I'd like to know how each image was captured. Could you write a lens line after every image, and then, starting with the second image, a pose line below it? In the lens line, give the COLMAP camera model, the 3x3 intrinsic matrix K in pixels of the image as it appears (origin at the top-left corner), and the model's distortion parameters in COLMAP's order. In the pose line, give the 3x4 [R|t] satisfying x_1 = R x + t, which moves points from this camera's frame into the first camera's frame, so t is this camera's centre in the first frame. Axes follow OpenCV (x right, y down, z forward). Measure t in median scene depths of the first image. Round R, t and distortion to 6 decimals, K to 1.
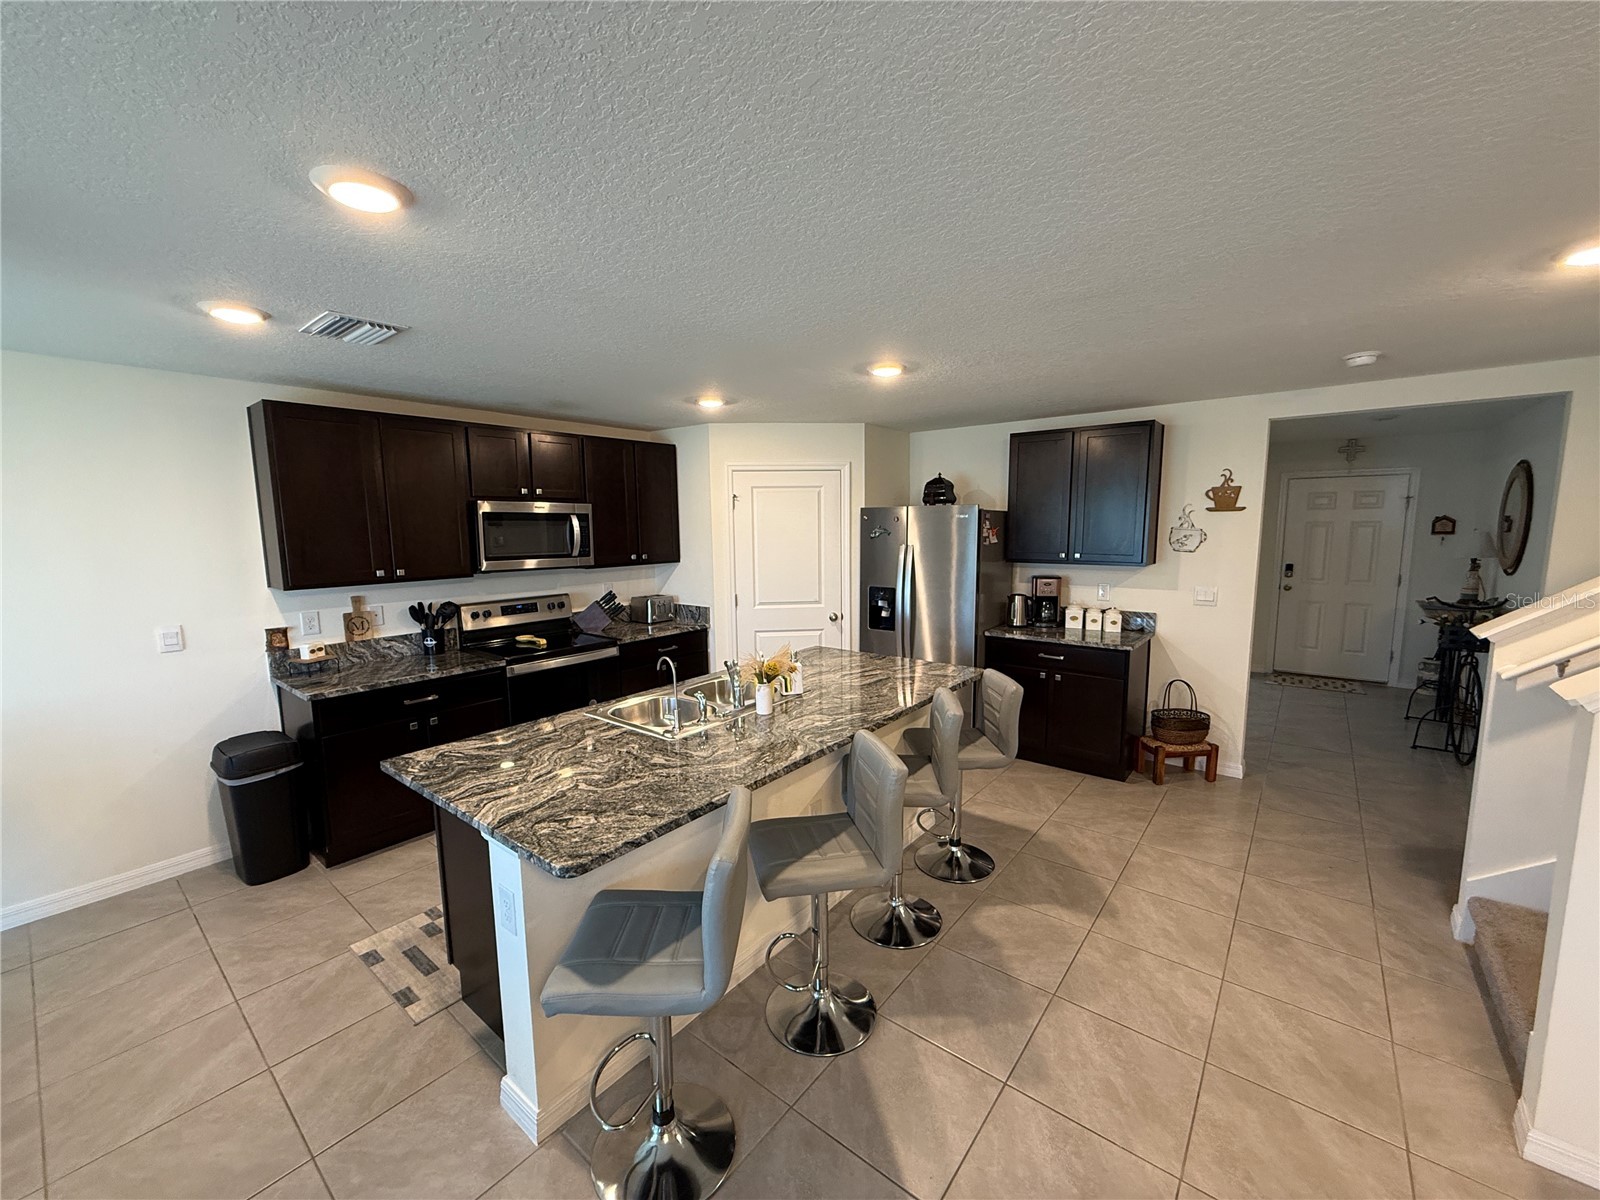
lens RADIAL K [[635.8, 0, 797.1], [0, 635.8, 603.0], [0, 0, 1]] dist [-0.000138, 0.000257]
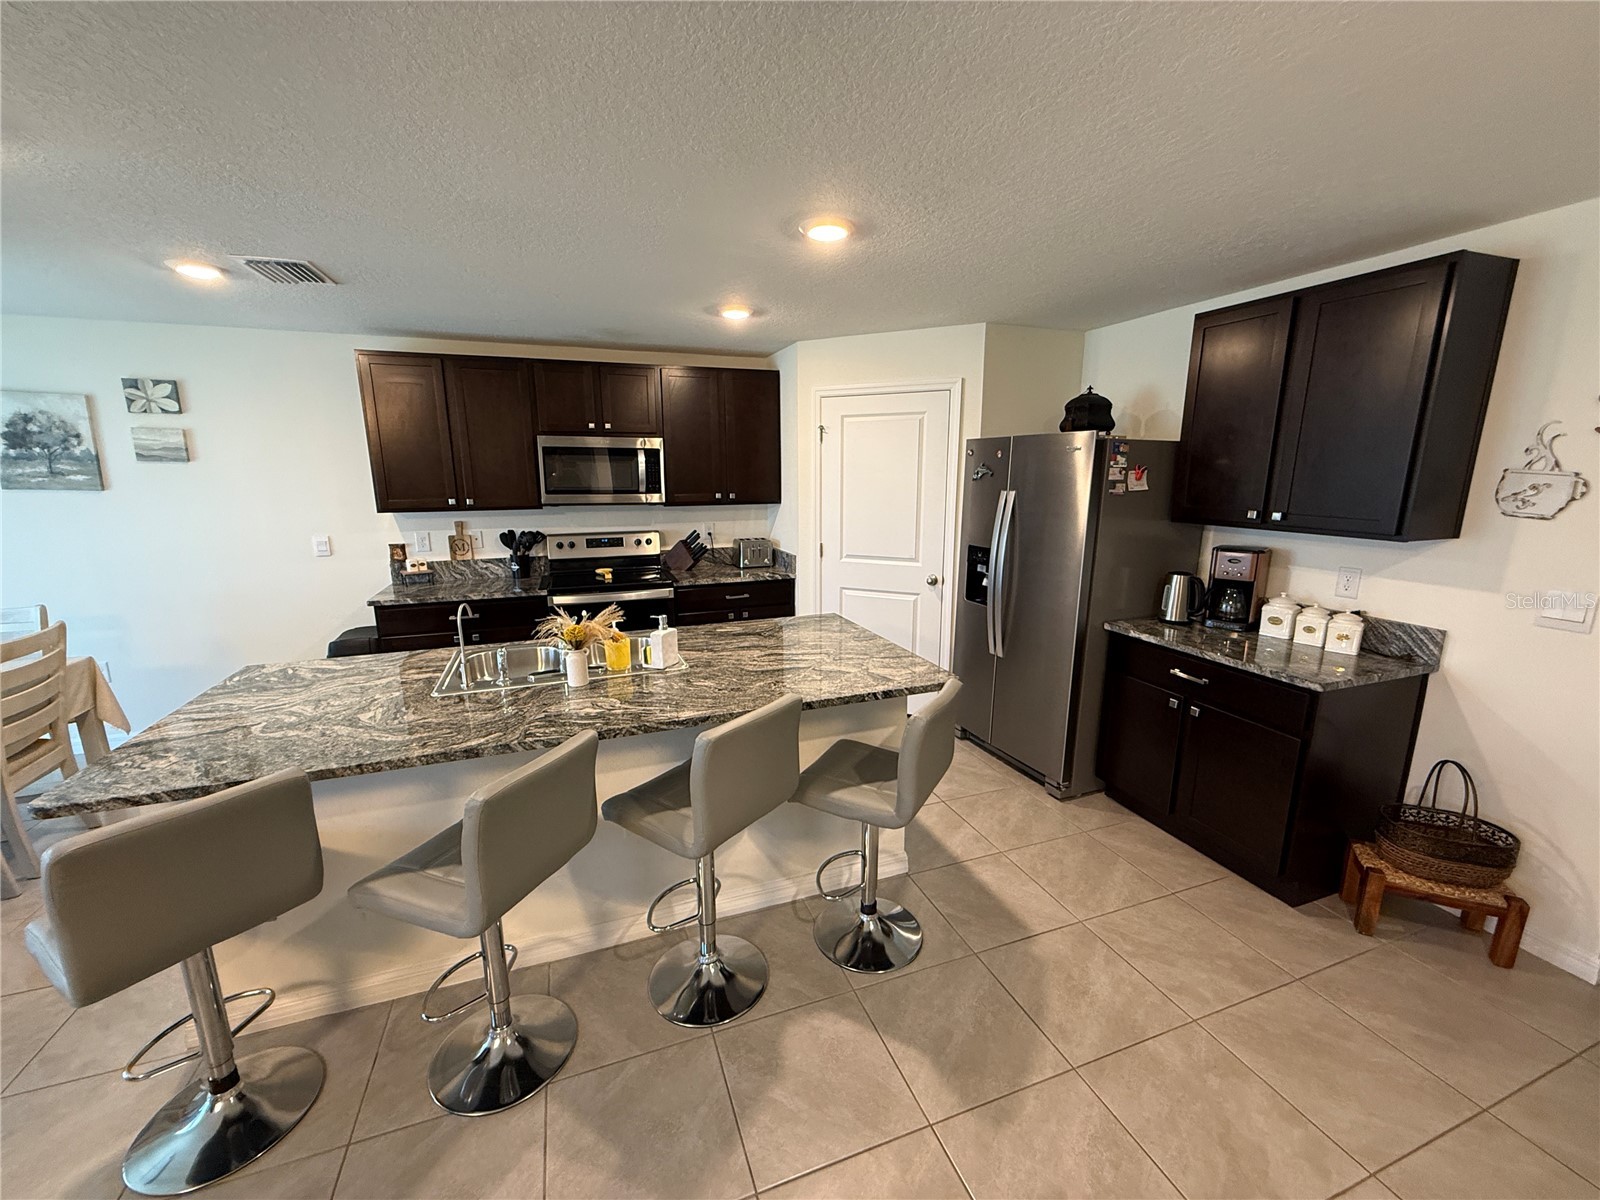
lens RADIAL K [[635.8, 0, 797.8], [0, 635.8, 604.6], [0, 0, 1]] dist [-0.000138, 0.000257]
pose [[0.858626, 0.116429, -0.499206, 0.370606], [-0.071714, 0.991570, 0.107916, -0.025384], [0.507562, -0.056859, 0.859737, 0.269678]]
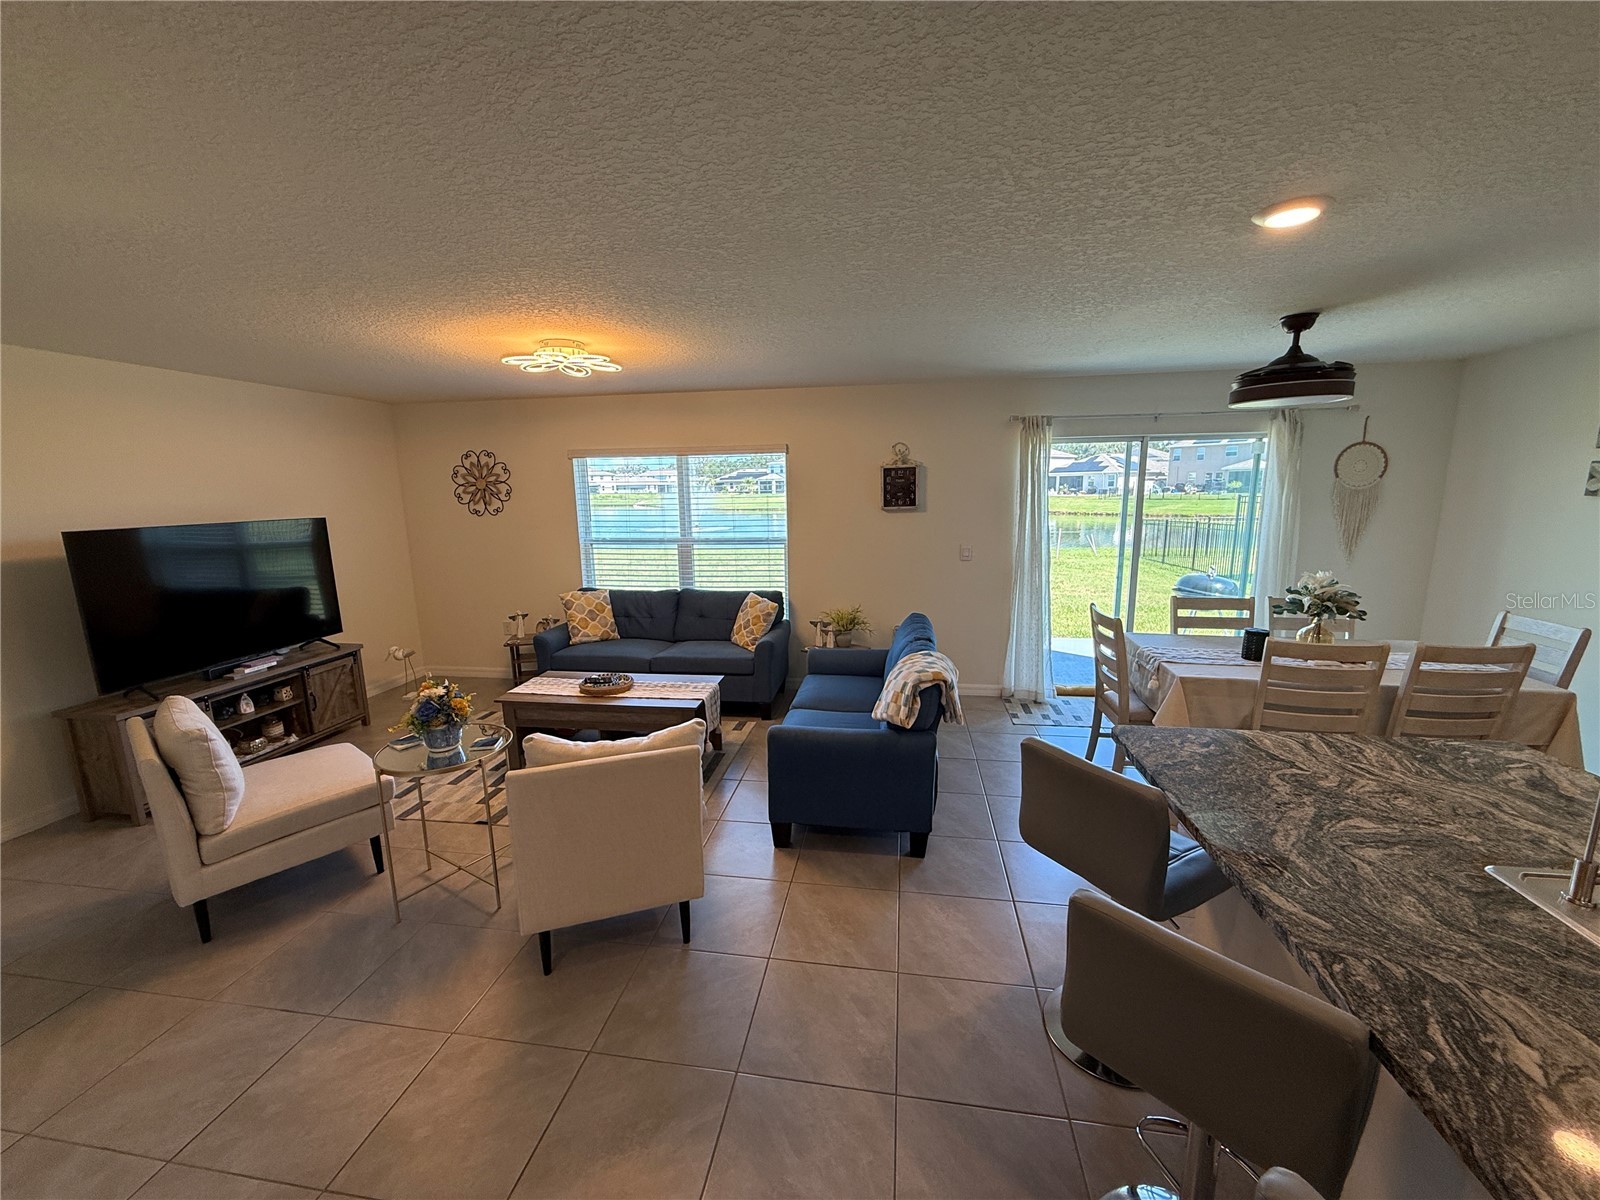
lens RADIAL K [[635.8, 0, 797.8], [0, 635.8, 603.4], [0, 0, 1]] dist [-0.000138, 0.000257]
pose [[-0.868531, 0.115825, -0.481911, 0.302656], [-0.035073, 0.955511, 0.292862, -0.077428], [0.494392, 0.271262, -0.825829, 0.597441]]
